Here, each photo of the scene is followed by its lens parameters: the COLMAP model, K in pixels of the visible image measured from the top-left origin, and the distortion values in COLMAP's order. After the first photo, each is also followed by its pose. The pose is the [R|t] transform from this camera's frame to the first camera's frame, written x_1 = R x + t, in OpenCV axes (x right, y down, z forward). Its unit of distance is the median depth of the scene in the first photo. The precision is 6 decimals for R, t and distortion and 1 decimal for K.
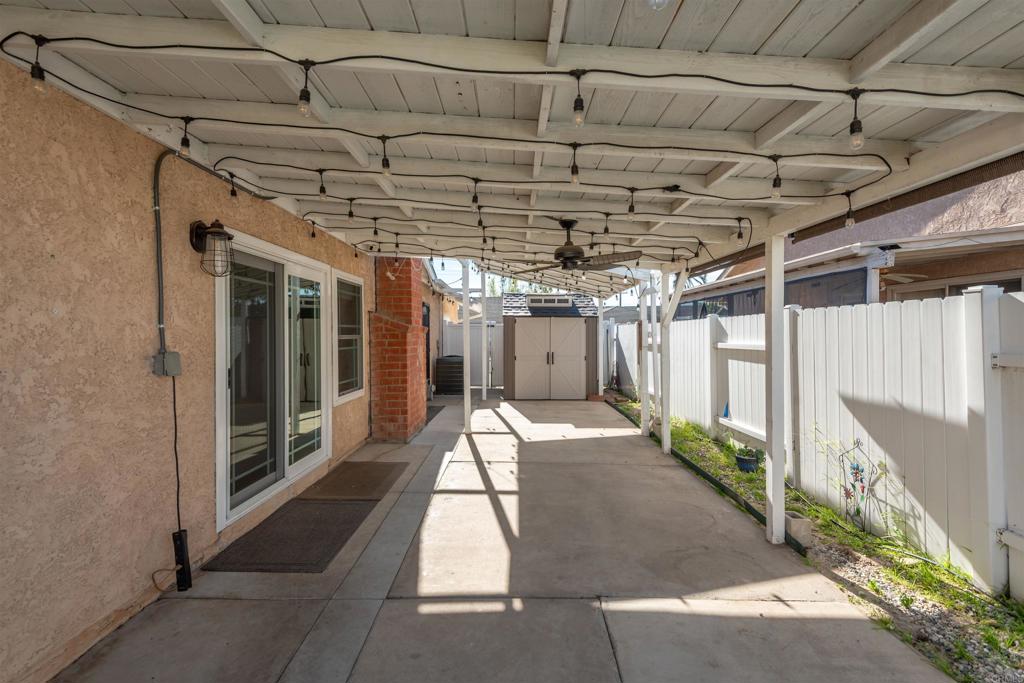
lens RADIAL K [[465.4, 0, 516.8], [0, 465.4, 336.7], [0, 0, 1]] dist [0.020047, -0.006266]
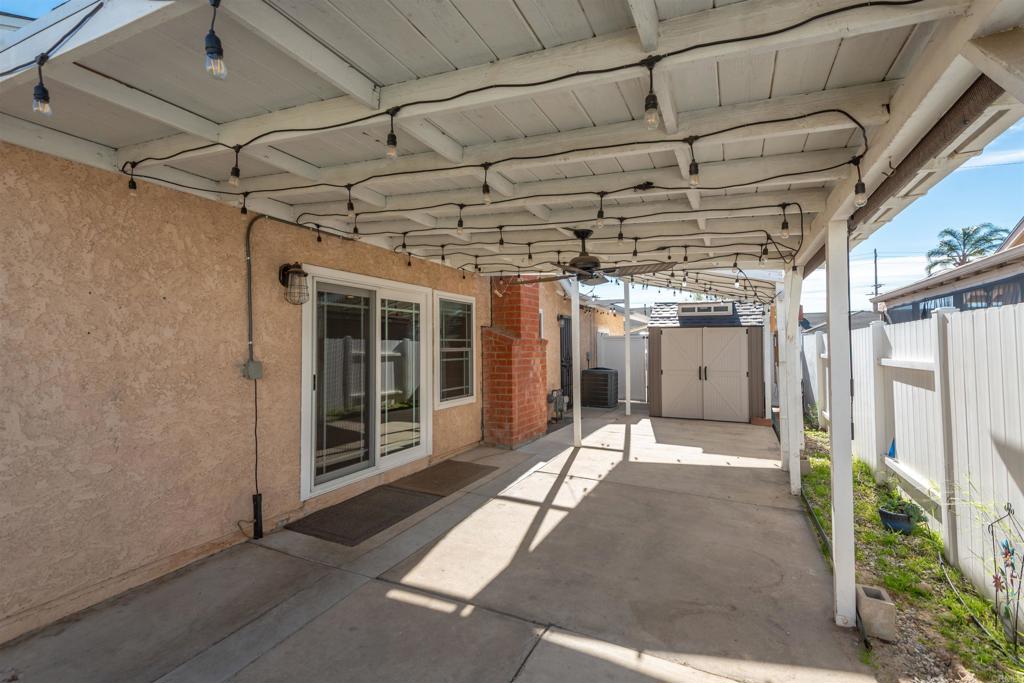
lens RADIAL K [[465.4, 0, 512.3], [0, 465.4, 336.7], [0, 0, 1]] dist [0.020047, -0.006266]
pose [[0.898927, -0.009811, -0.437989, 0.460972], [-0.000823, 0.999710, -0.024084, -0.006714], [0.438098, 0.022010, 0.898658, 0.084930]]
